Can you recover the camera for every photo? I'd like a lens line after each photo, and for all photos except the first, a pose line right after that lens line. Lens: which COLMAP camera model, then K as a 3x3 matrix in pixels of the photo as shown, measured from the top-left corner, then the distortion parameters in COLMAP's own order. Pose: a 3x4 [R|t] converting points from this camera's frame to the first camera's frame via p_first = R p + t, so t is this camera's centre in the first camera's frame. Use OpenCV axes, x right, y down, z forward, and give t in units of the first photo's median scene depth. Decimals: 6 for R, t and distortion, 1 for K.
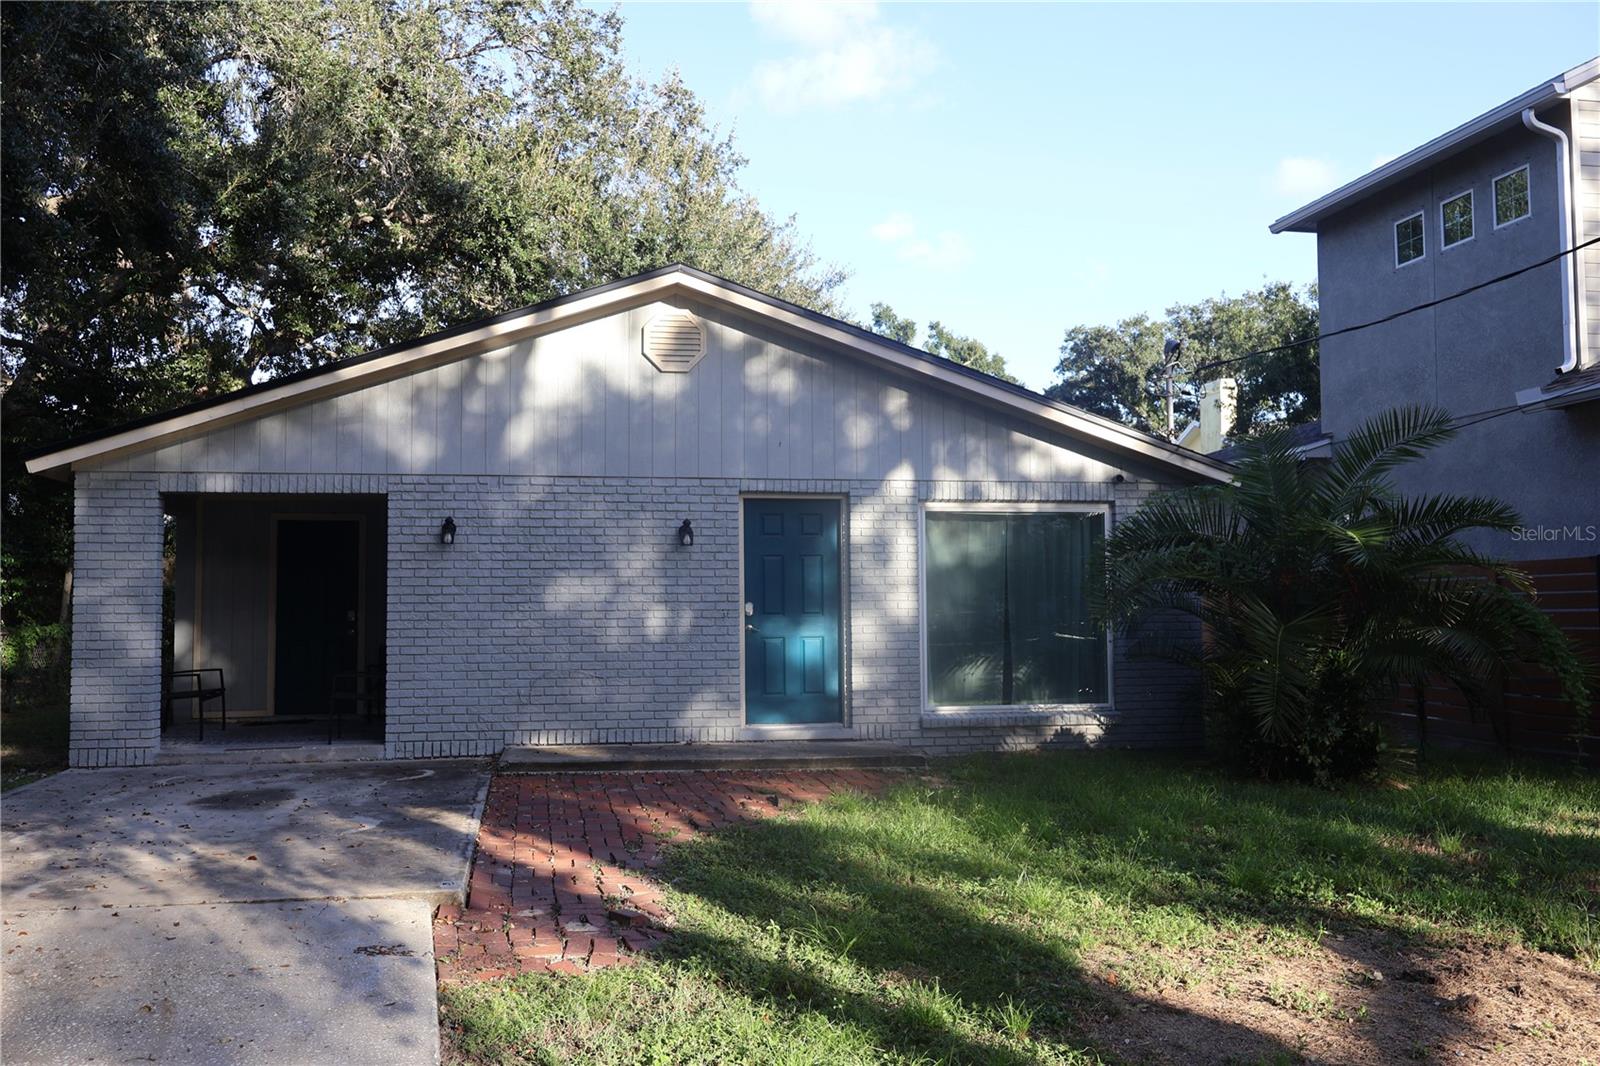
lens RADIAL K [[1384.5, 0, 800.0], [0, 1384.5, 533.0], [0, 0, 1]] dist [0.006070, 0.007413]
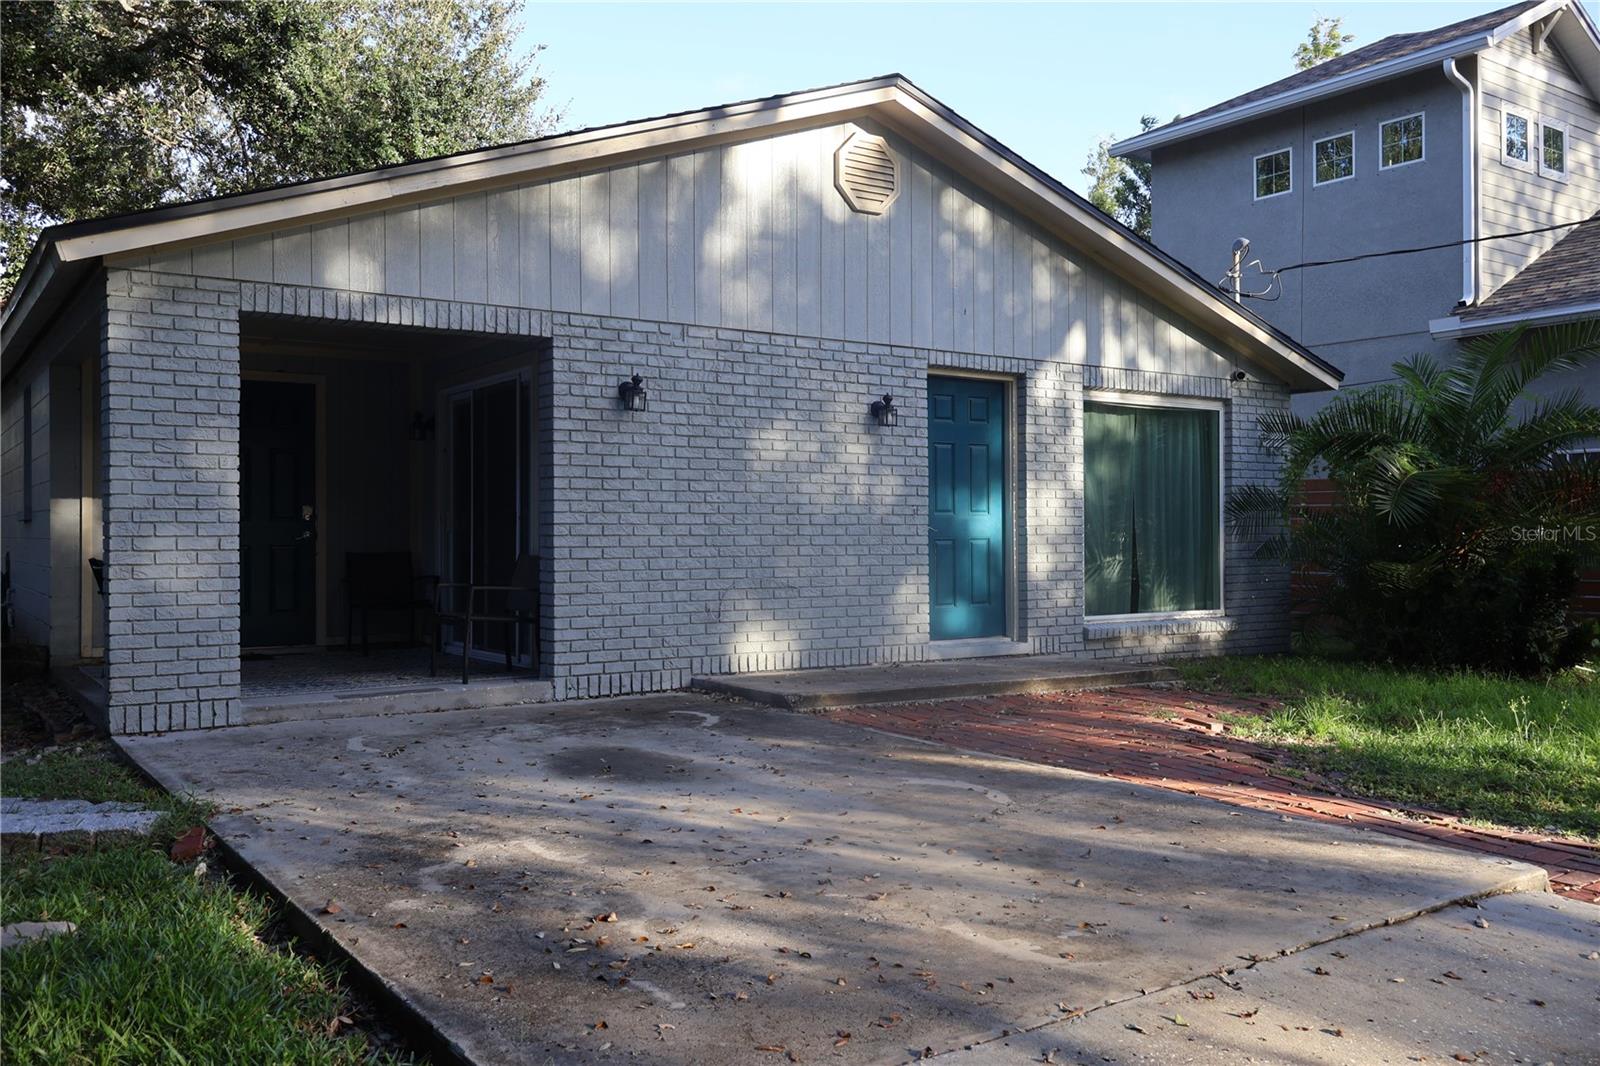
lens RADIAL K [[1336.2, 0, 797.9], [0, 1336.2, 536.0], [0, 0, 1]] dist [0.000195, 0.004345]
pose [[0.911432, 0.003771, 0.411434, -0.464583], [-0.025840, 0.998509, 0.048091, 0.038028], [-0.410639, -0.054463, 0.910170, 0.300885]]
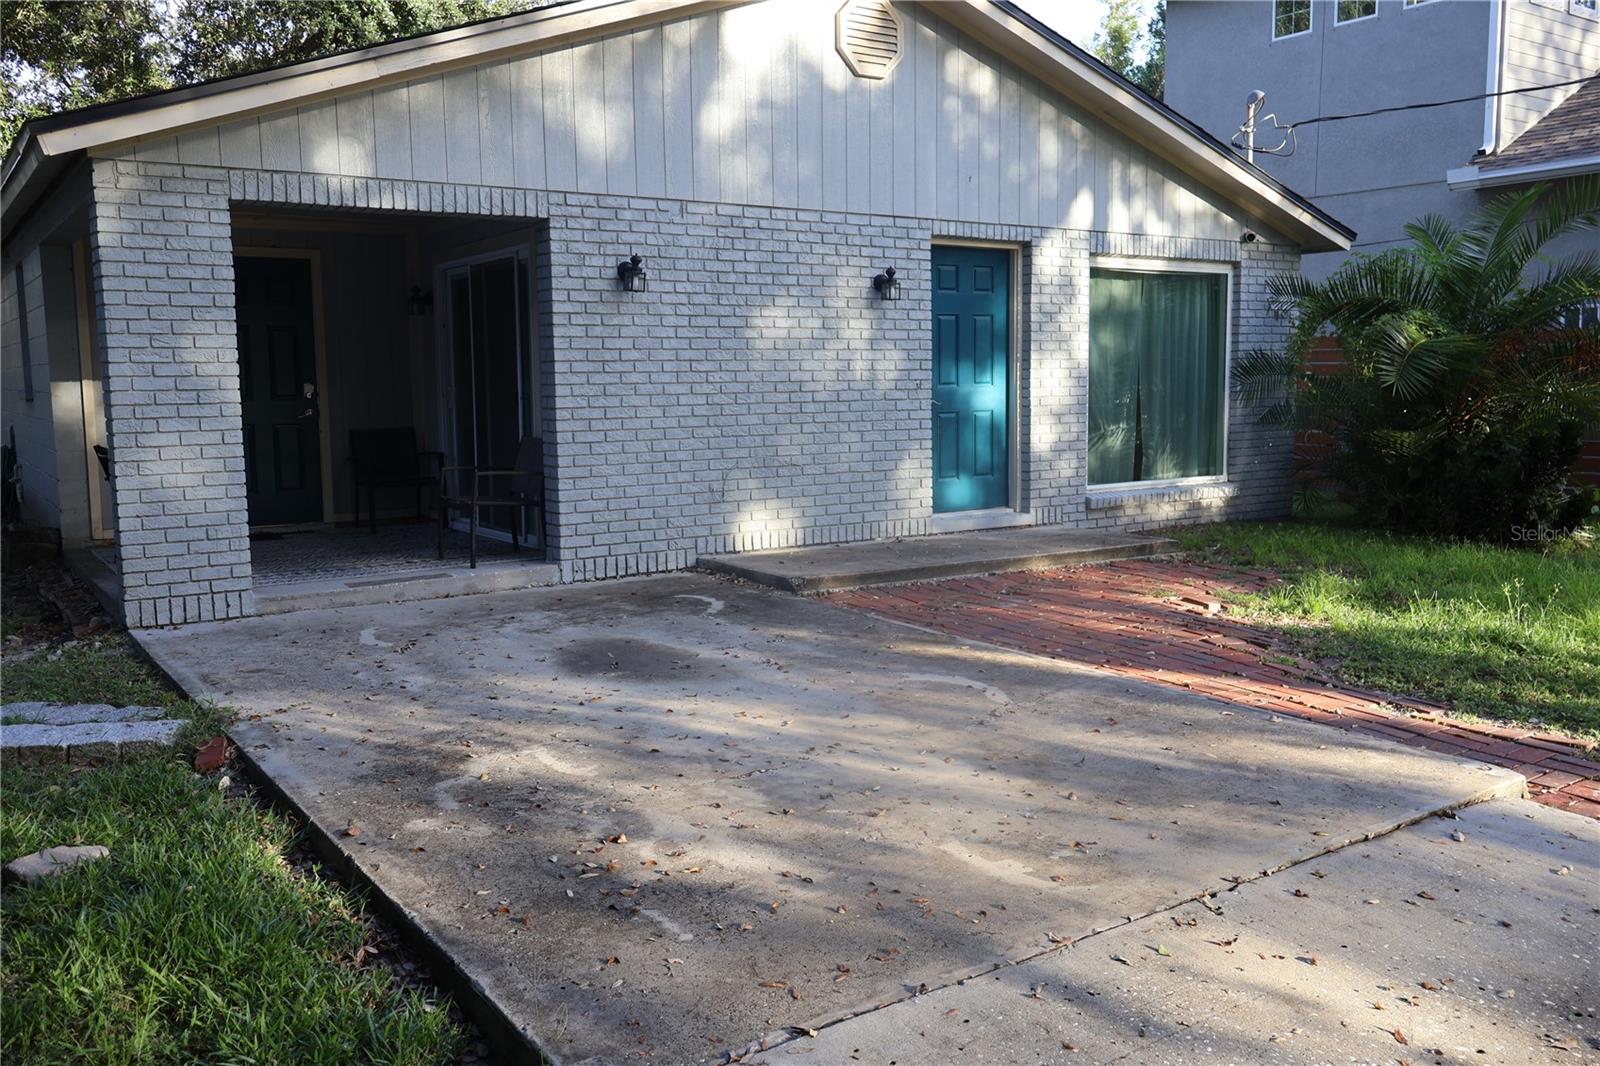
lens RADIAL K [[1337.0, 0, 800.0], [0, 1337.0, 533.0], [0, 0, 1]] dist [-0.000255, 0.004810]
pose [[0.912358, -0.051848, 0.406098, -0.464105], [-0.017520, 0.986094, 0.165260, 0.015173], [-0.409019, -0.157891, 0.898762, 0.299647]]
